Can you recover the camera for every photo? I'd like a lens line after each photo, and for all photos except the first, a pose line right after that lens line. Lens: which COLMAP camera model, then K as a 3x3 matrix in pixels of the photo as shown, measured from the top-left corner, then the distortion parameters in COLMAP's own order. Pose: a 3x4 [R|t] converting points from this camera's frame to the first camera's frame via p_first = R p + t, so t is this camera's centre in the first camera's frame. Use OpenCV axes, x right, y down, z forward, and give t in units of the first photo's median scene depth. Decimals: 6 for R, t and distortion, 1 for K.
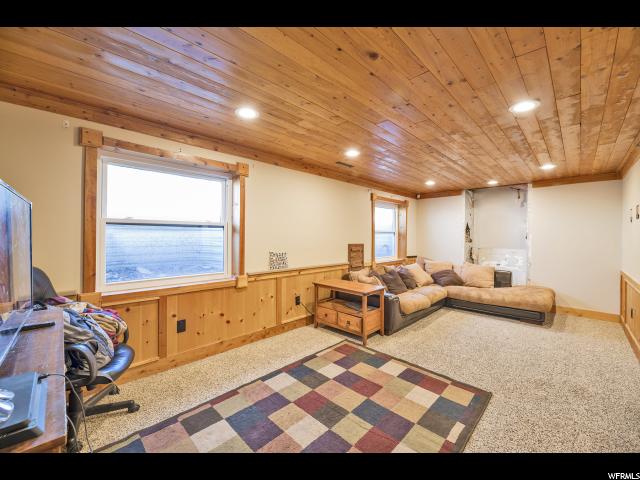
lens RADIAL K [[257.4, 0, 323.5], [0, 257.4, 236.2], [0, 0, 1]] dist [-0.019473, -0.000664]
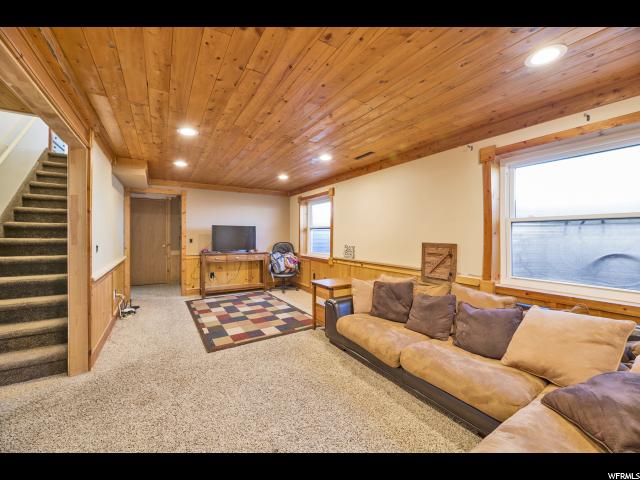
lens RADIAL K [[257.4, 0, 323.2], [0, 257.4, 238.9], [0, 0, 1]] dist [-0.019473, -0.000664]
pose [[-0.227808, 0.014458, -0.973599, 1.124328], [0.004403, 0.999895, 0.013819, 0.010671], [0.973696, -0.001139, -0.227847, 1.170019]]
